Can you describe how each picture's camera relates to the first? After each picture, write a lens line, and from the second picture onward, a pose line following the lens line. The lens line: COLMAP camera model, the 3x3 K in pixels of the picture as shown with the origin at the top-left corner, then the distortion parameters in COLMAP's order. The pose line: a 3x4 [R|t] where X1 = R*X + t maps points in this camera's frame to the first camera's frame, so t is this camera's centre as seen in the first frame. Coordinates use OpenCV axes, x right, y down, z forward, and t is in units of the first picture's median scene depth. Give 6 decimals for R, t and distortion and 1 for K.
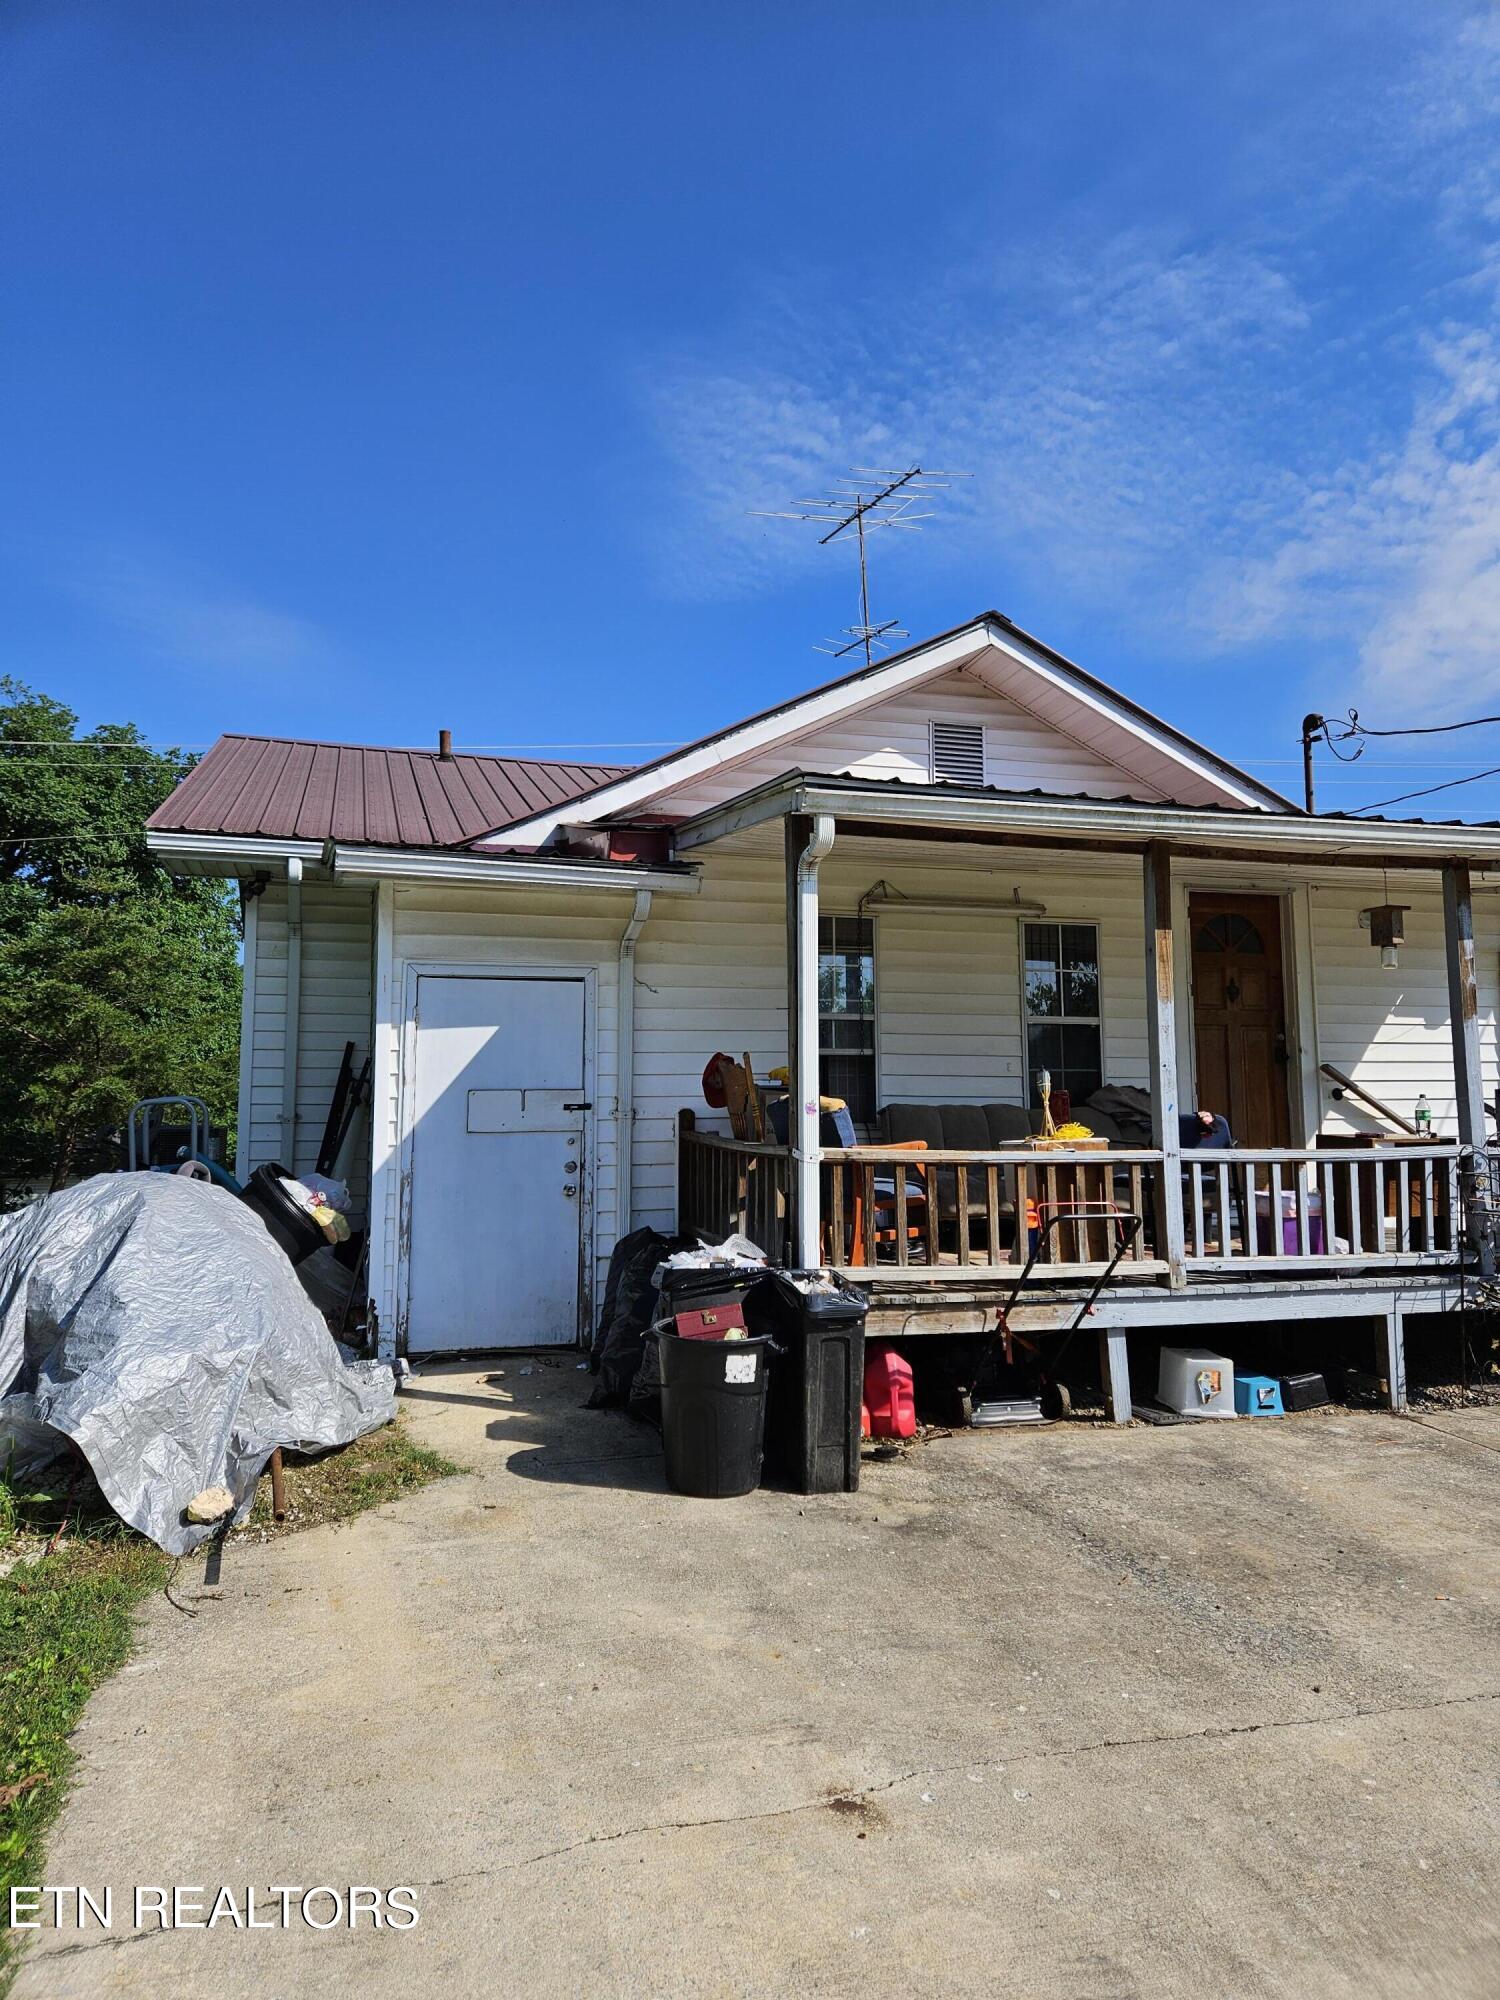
lens RADIAL K [[1325.1, 0, 730.9], [0, 1325.1, 992.5], [0, 0, 1]] dist [0.081763, -0.071032]
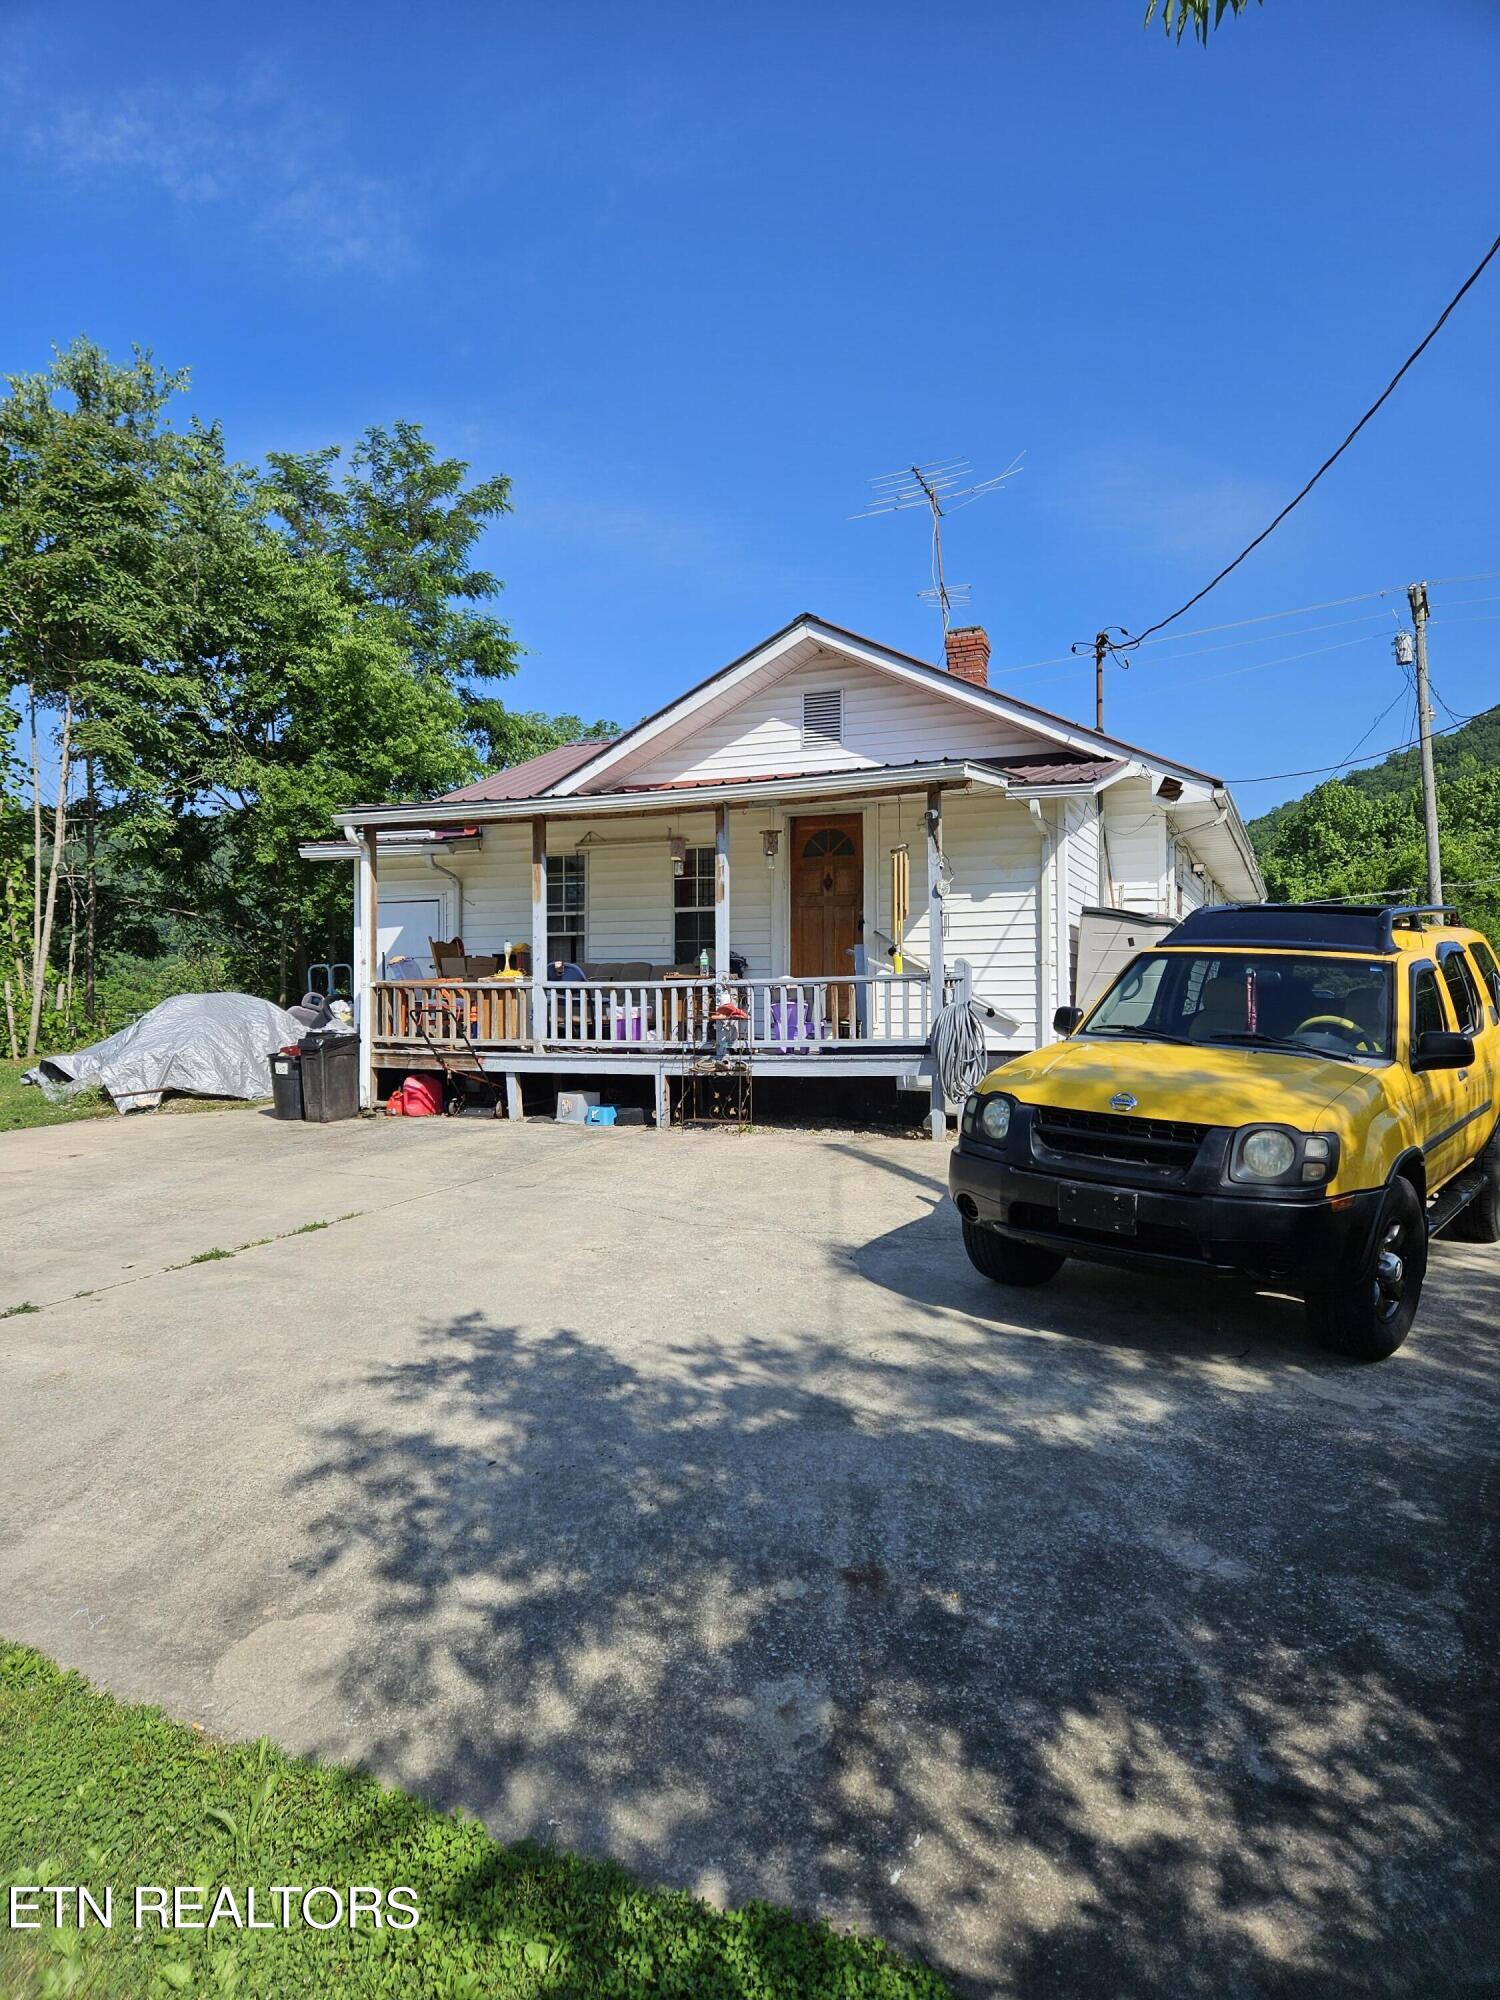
lens RADIAL K [[1325.1, 0, 739.7], [0, 1325.1, 1001.8], [0, 0, 1]] dist [0.081763, -0.071032]
pose [[0.777971, 0.000905, -0.628299, 1.655651], [0.056624, 0.995829, 0.071547, 0.026739], [0.625743, -0.091239, 0.774675, -0.263269]]
